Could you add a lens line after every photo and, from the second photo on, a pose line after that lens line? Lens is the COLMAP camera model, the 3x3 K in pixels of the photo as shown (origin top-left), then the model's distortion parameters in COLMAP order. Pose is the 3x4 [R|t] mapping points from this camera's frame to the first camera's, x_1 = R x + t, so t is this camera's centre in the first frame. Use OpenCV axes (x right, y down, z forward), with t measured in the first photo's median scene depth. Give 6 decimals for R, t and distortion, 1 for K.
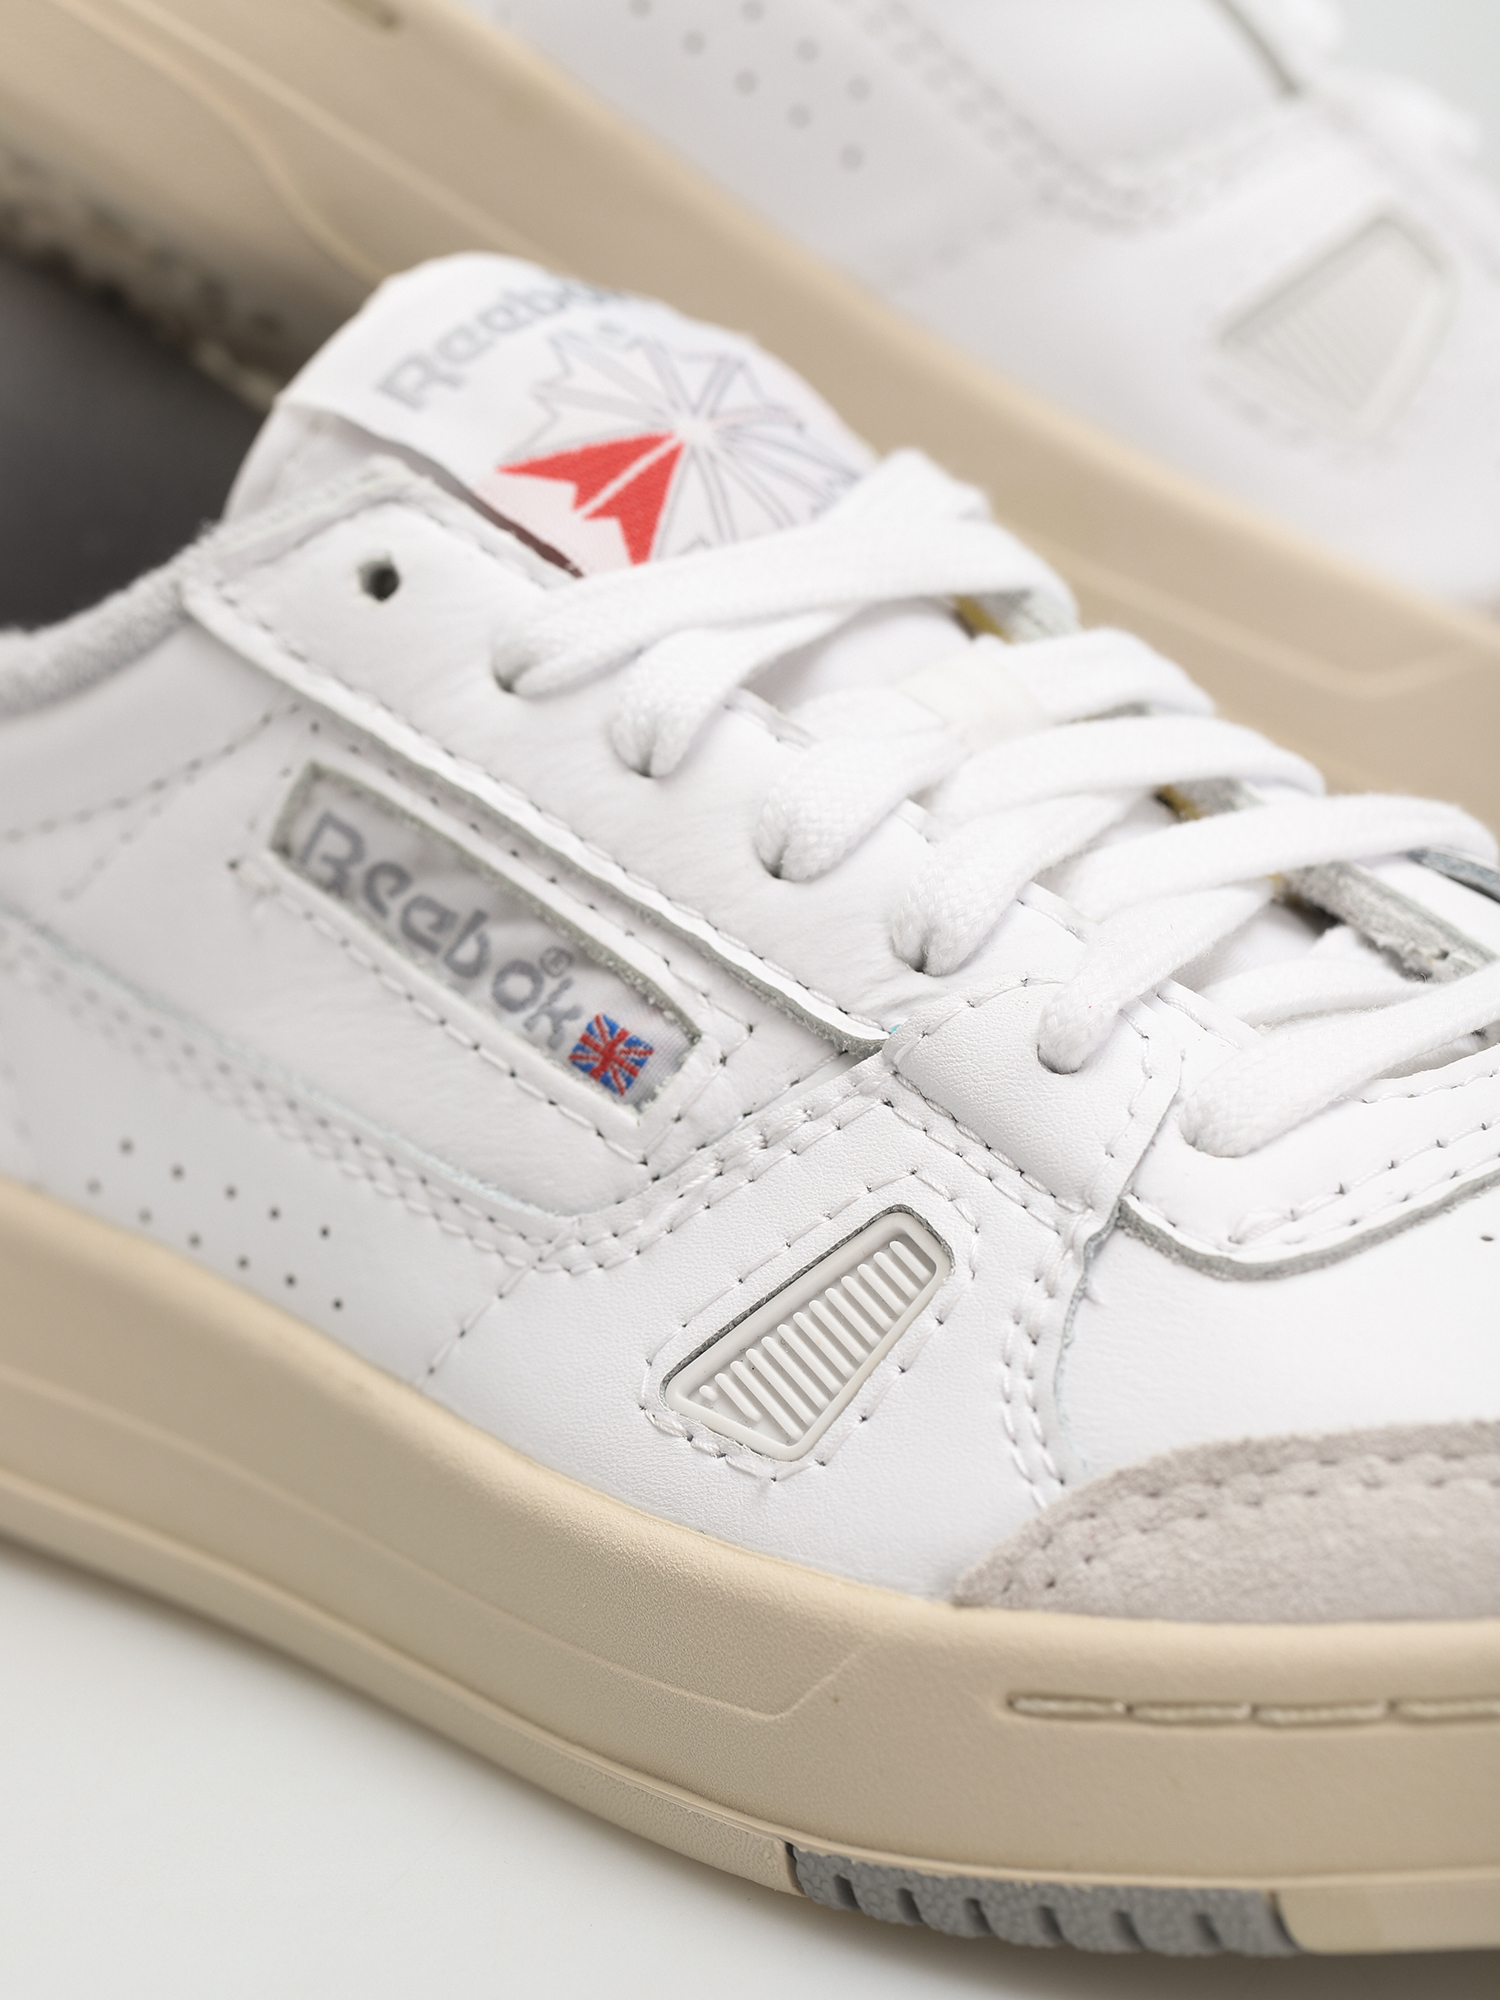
lens RADIAL K [[7228.2, 0, 750.0], [0, 7228.2, 1000.0], [0, 0, 1]] dist [-0.036032, -0.694220]
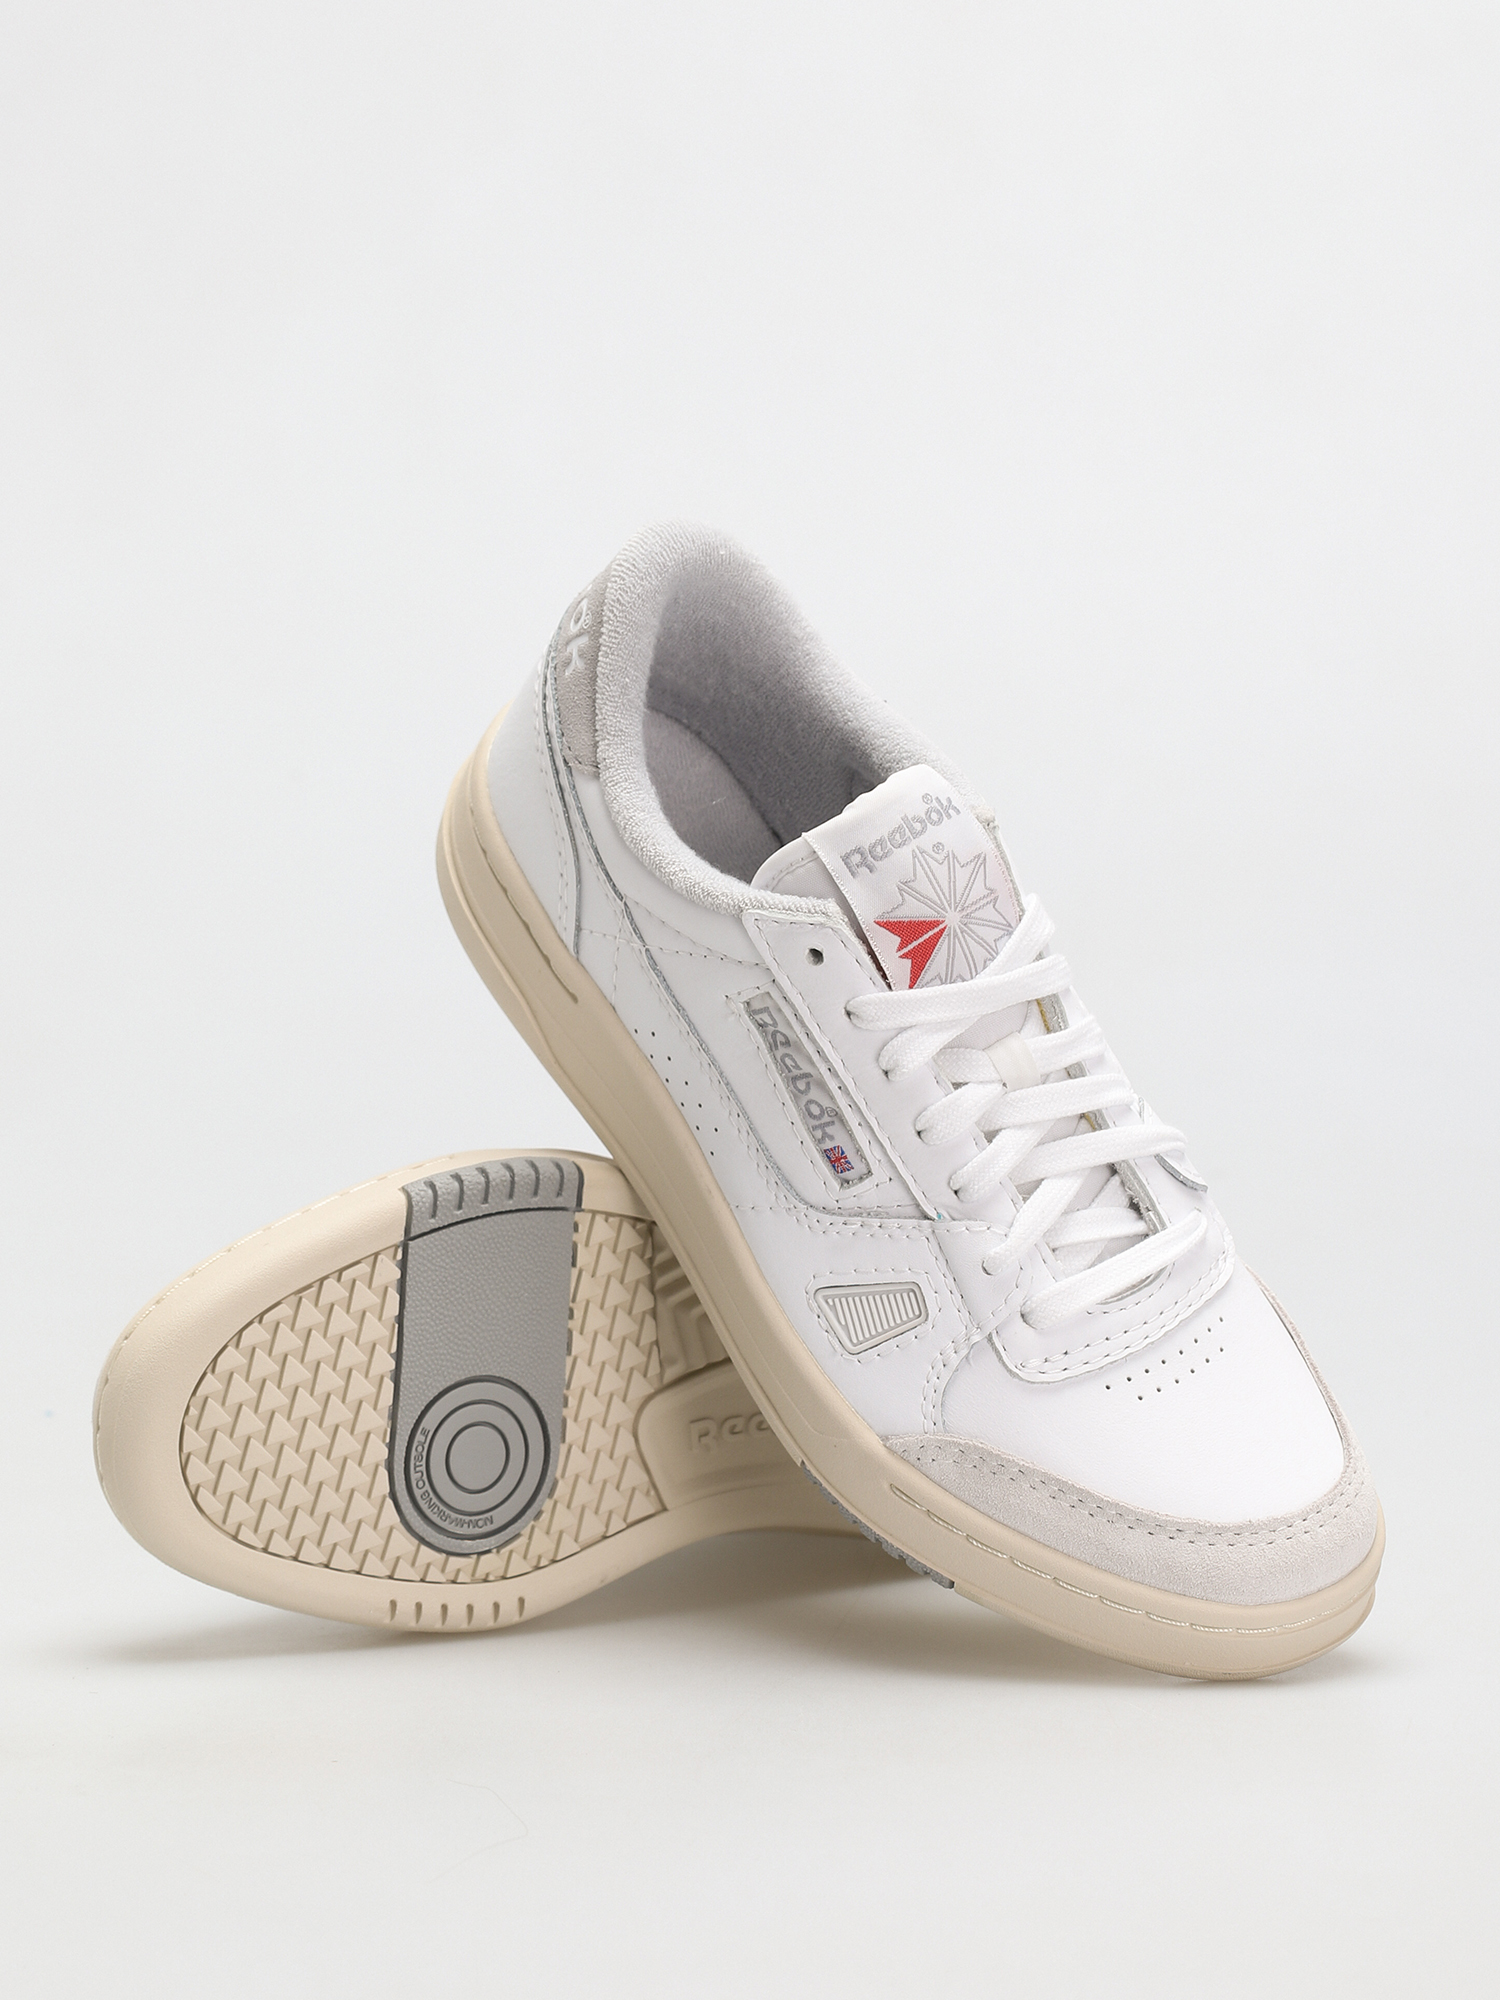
lens RADIAL K [[7228.2, 0, 750.0], [0, 7228.2, 1000.0], [0, 0, 1]] dist [-0.036032, -0.694220]
pose [[0.945309, 0.293252, 0.142810, -0.457810], [-0.320930, 0.758004, 0.567833, -1.573464], [0.058268, -0.582609, 0.810661, -1.151988]]
